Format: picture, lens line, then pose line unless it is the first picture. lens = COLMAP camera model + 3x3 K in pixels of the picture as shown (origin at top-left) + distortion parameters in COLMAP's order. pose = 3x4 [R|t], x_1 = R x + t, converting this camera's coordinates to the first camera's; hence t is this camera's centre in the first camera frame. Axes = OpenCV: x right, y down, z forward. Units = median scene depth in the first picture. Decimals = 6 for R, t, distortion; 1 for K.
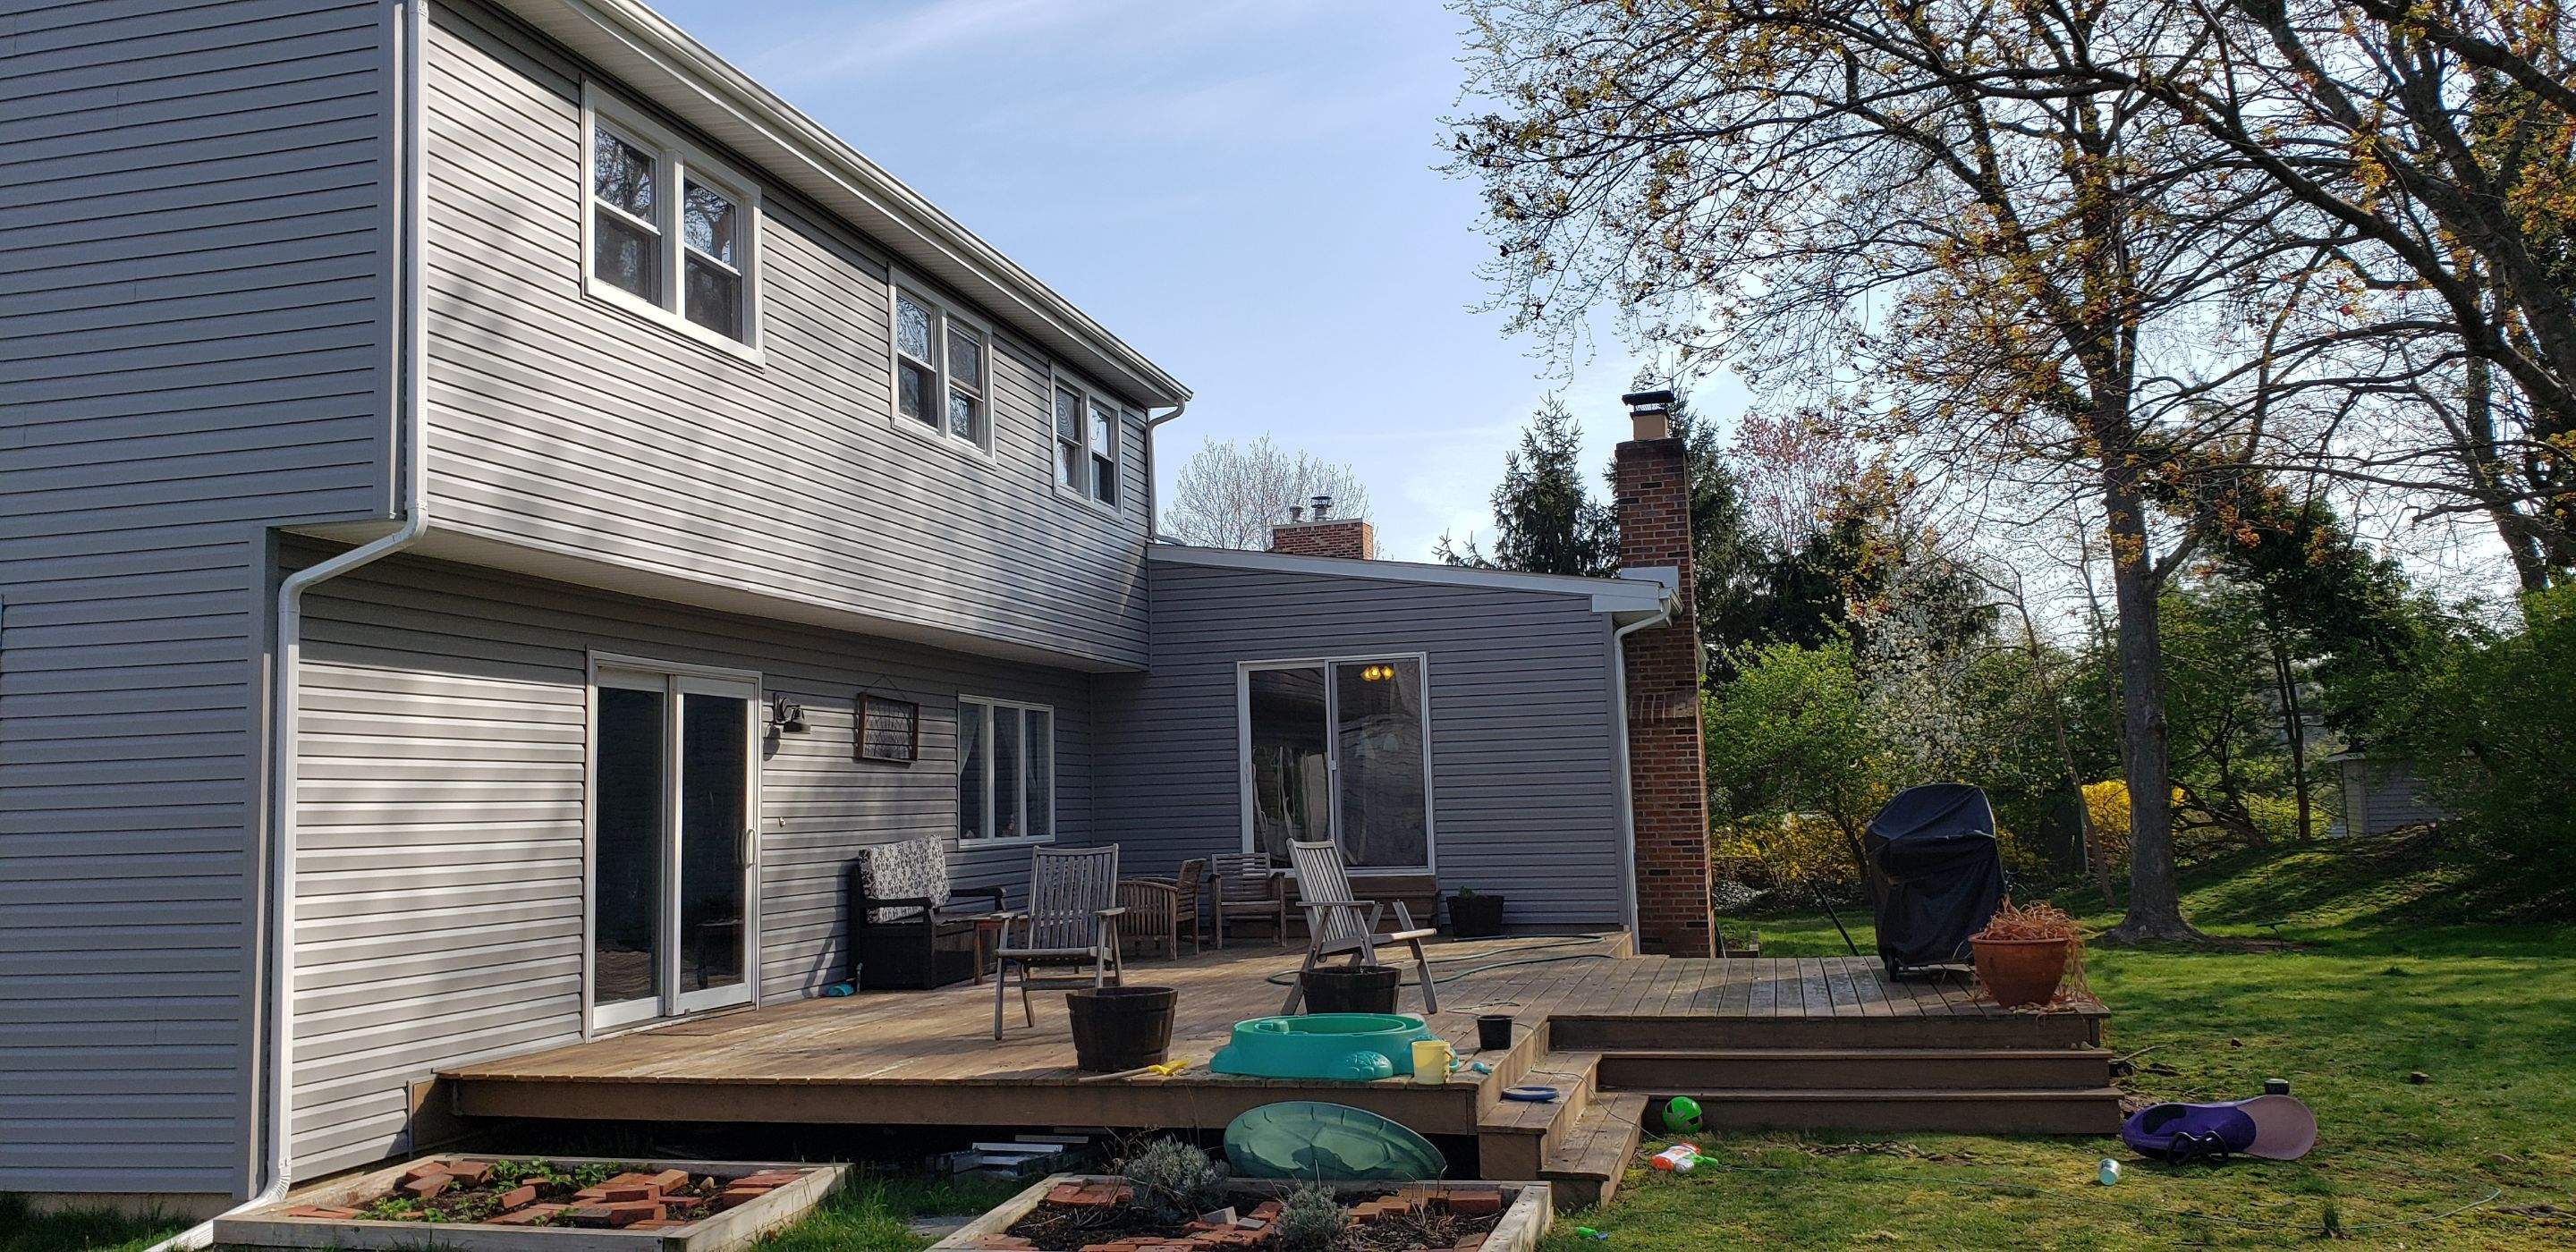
lens RADIAL K [[1998.0, 0, 1288.0], [0, 1998.0, 626.0], [0, 0, 1]] dist [0.069774, -0.092284]
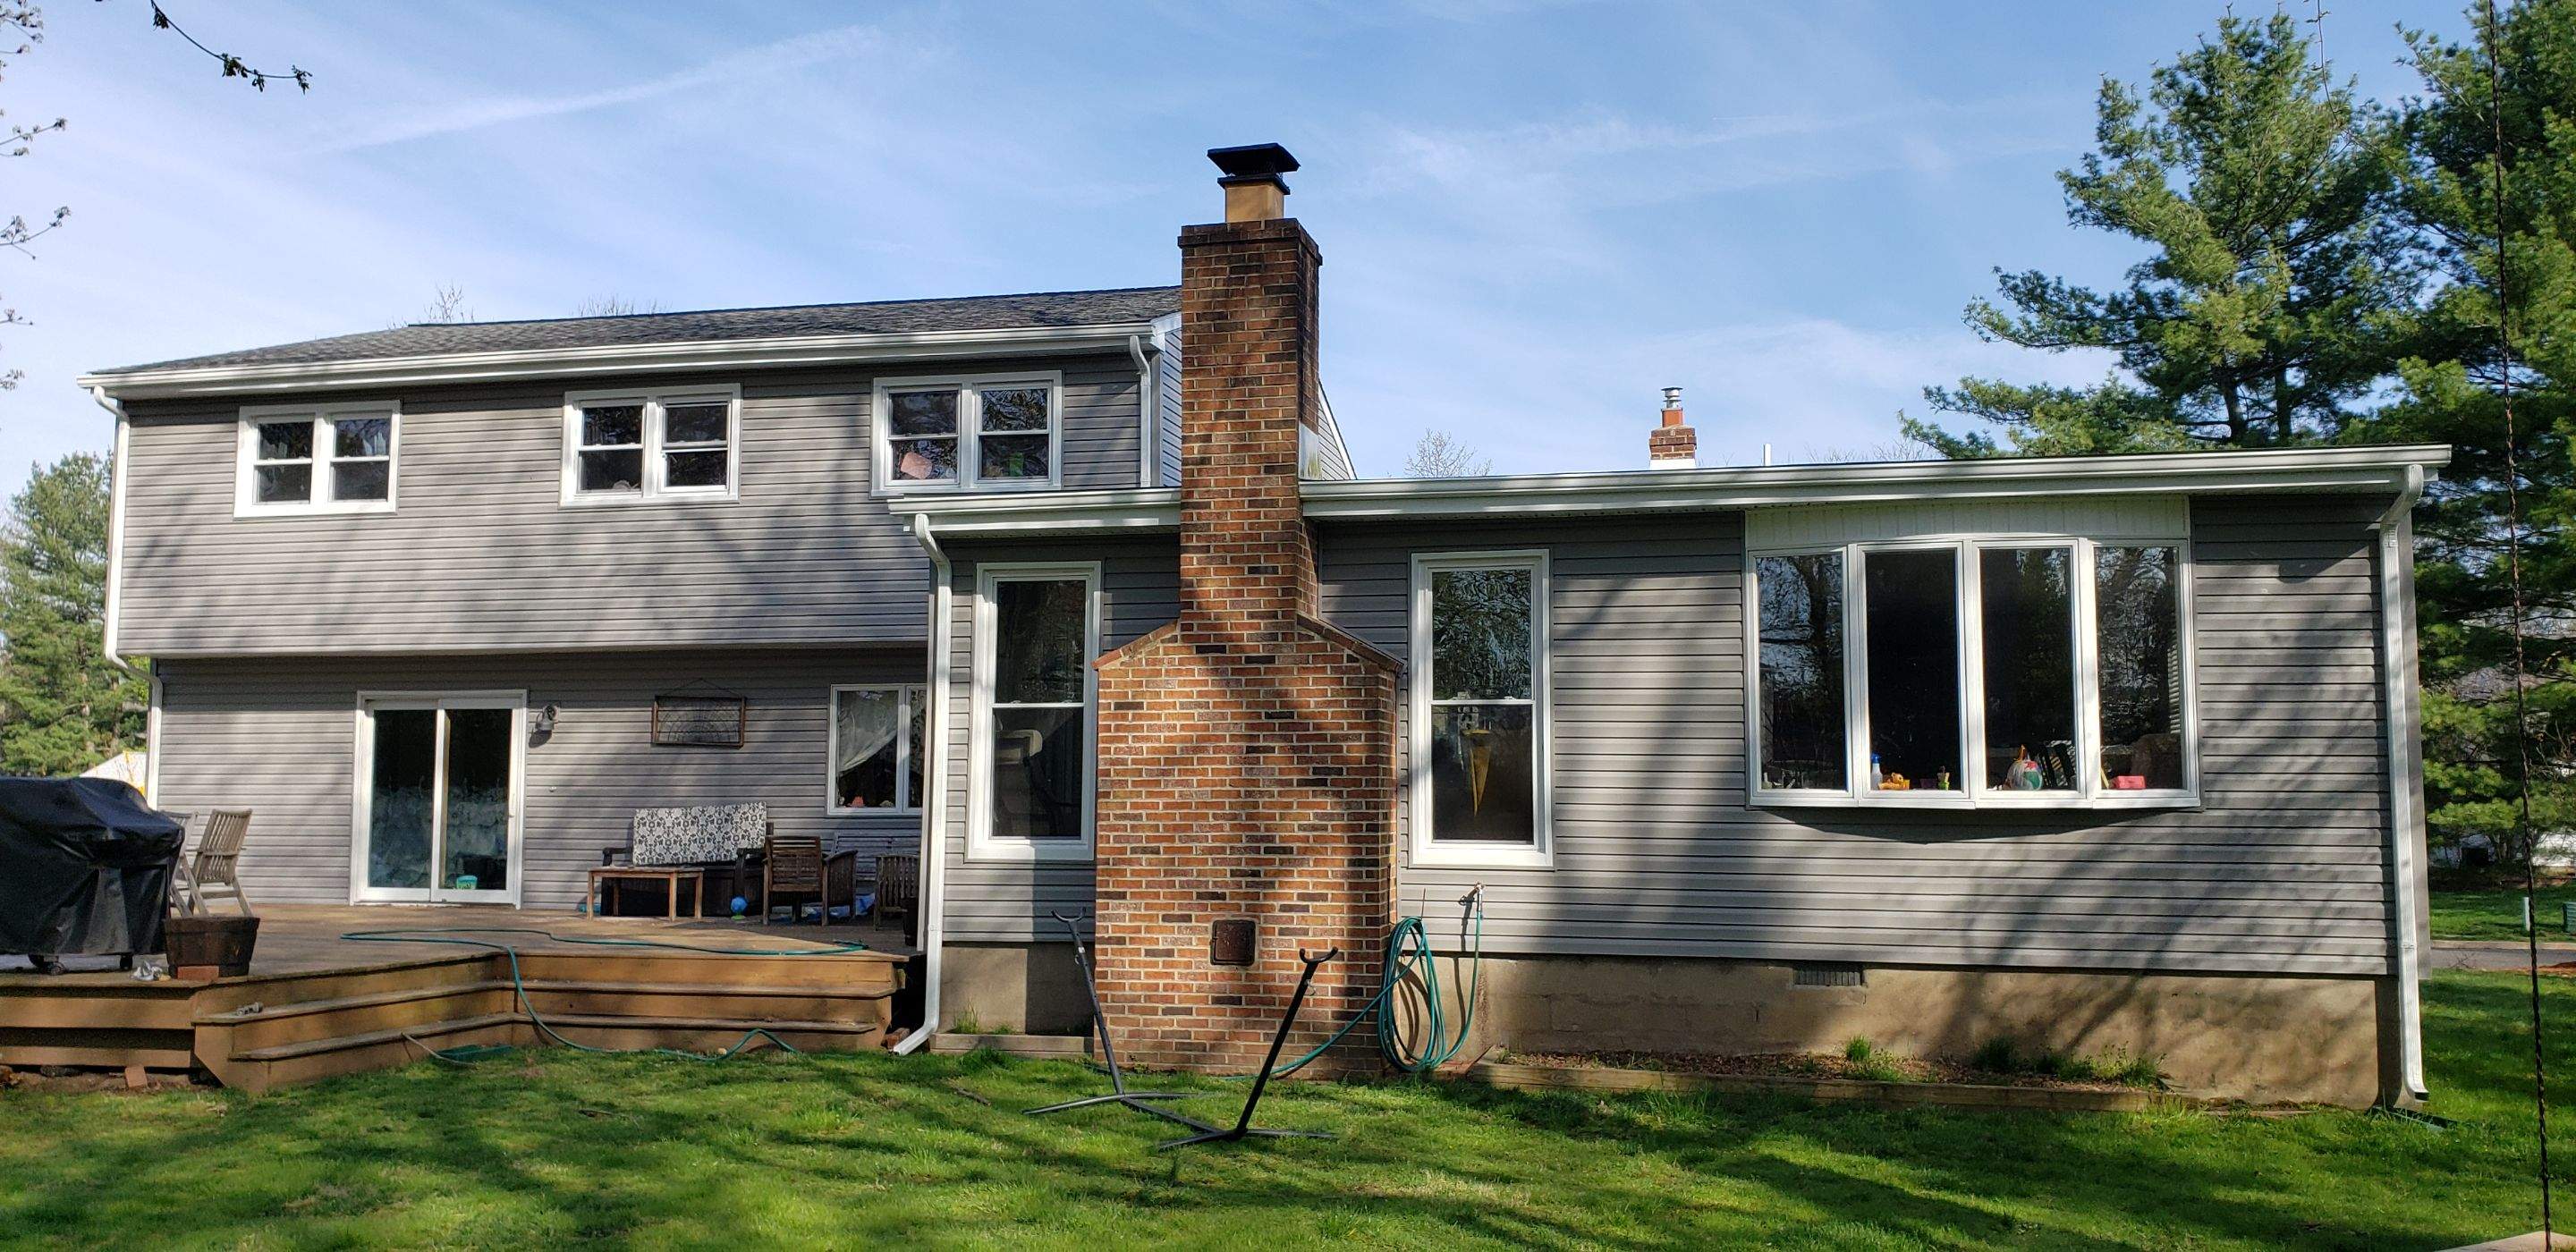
lens RADIAL K [[1998.0, 0, 1288.0], [0, 1998.0, 626.0], [0, 0, 1]] dist [0.069774, -0.092284]
pose [[0.001210, -0.055545, -0.998455, 1.502431], [0.088548, 0.994540, -0.055220, 0.130031], [0.996071, -0.088344, 0.006122, 1.863245]]
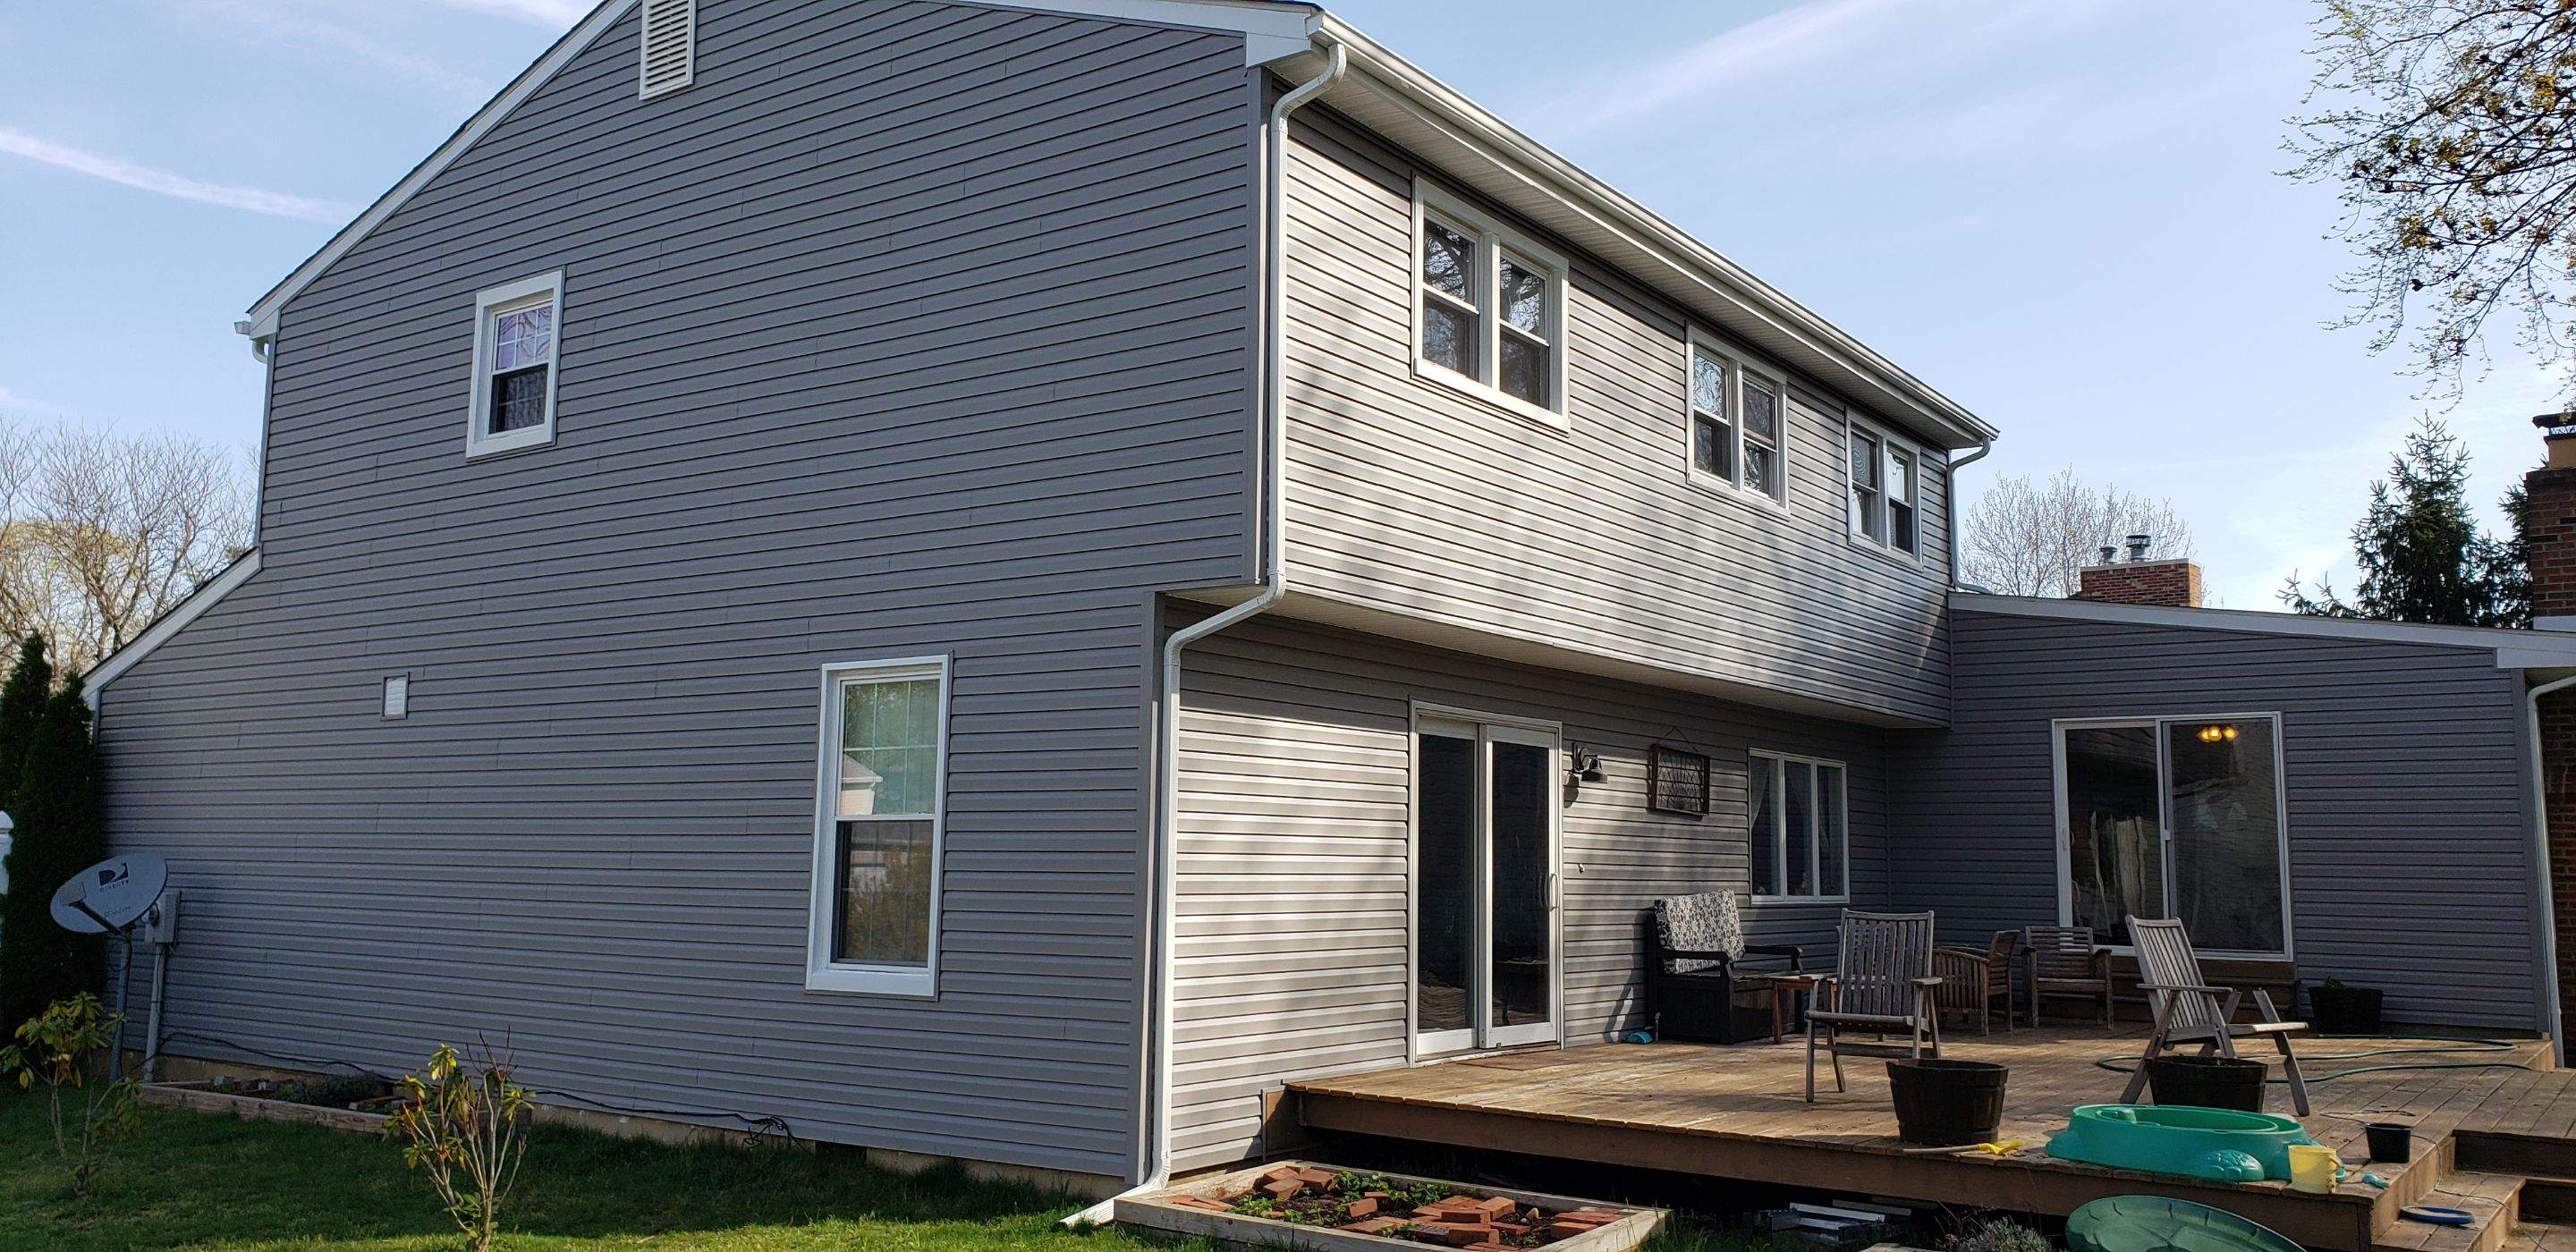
lens RADIAL K [[2035.4, 0, 1288.0], [0, 2035.4, 602.1], [0, 0, 1]] dist [0.076227, -0.077902]
pose [[0.932016, -0.005827, -0.362371, -0.014774], [-0.006337, 0.999456, -0.032369, -0.005241], [0.362362, 0.032464, 0.931472, -0.040761]]
